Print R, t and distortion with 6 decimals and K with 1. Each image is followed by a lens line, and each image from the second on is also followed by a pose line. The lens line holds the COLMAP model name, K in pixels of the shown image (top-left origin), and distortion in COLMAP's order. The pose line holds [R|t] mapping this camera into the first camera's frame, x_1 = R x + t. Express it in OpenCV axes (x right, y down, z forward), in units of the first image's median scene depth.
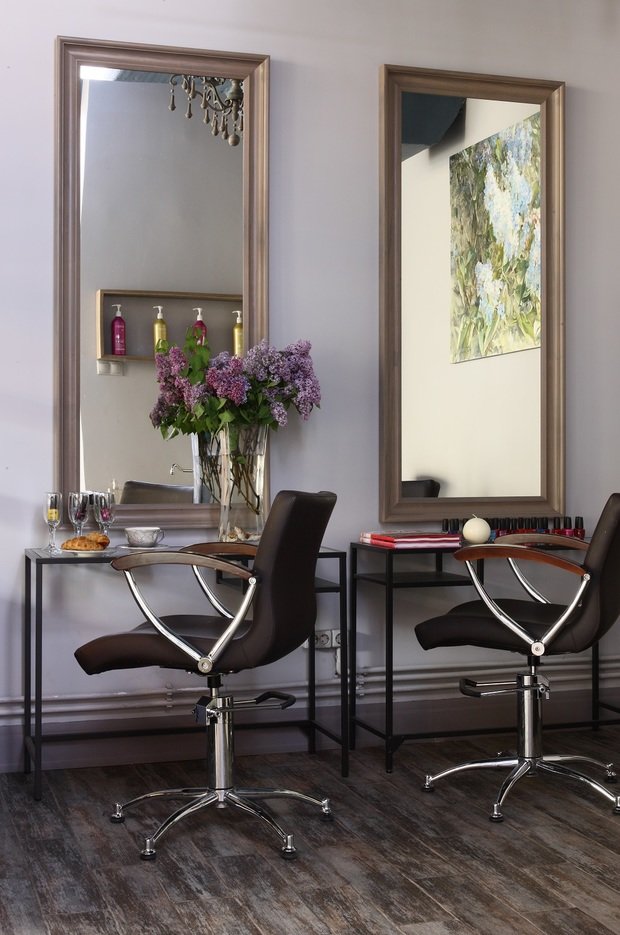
lens RADIAL K [[1252.9, 0, 310.7], [0, 1252.9, 484.1], [0, 0, 1]] dist [0.019242, 0.017608]
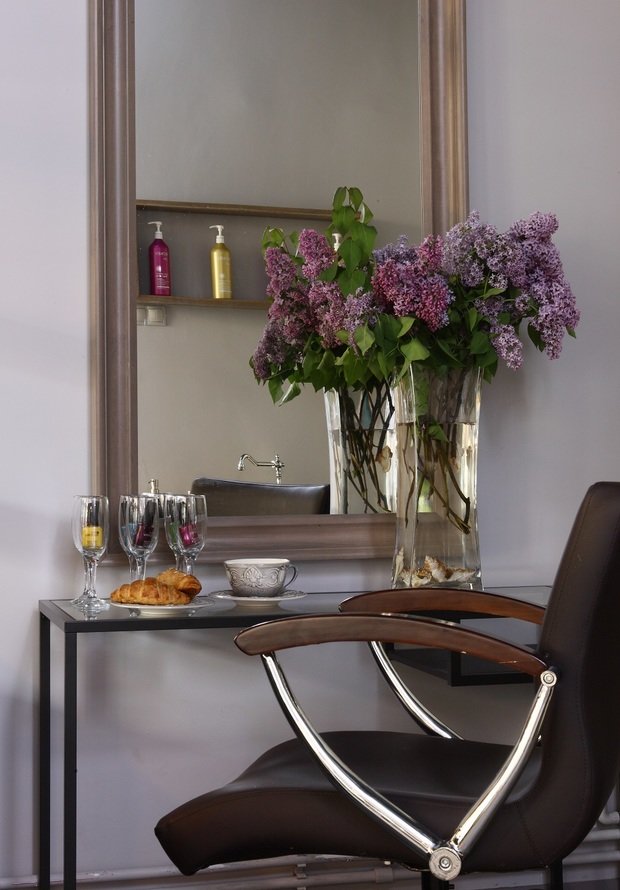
lens RADIAL K [[1454.9, 0, 310.0], [0, 1454.9, 445.0], [0, 0, 1]] dist [0.035787, 0.054934]
pose [[0.999810, -0.010226, -0.016615, -0.099898], [0.009634, 0.999330, -0.035306, 0.007863], [0.016965, 0.035139, 0.999238, 0.371768]]
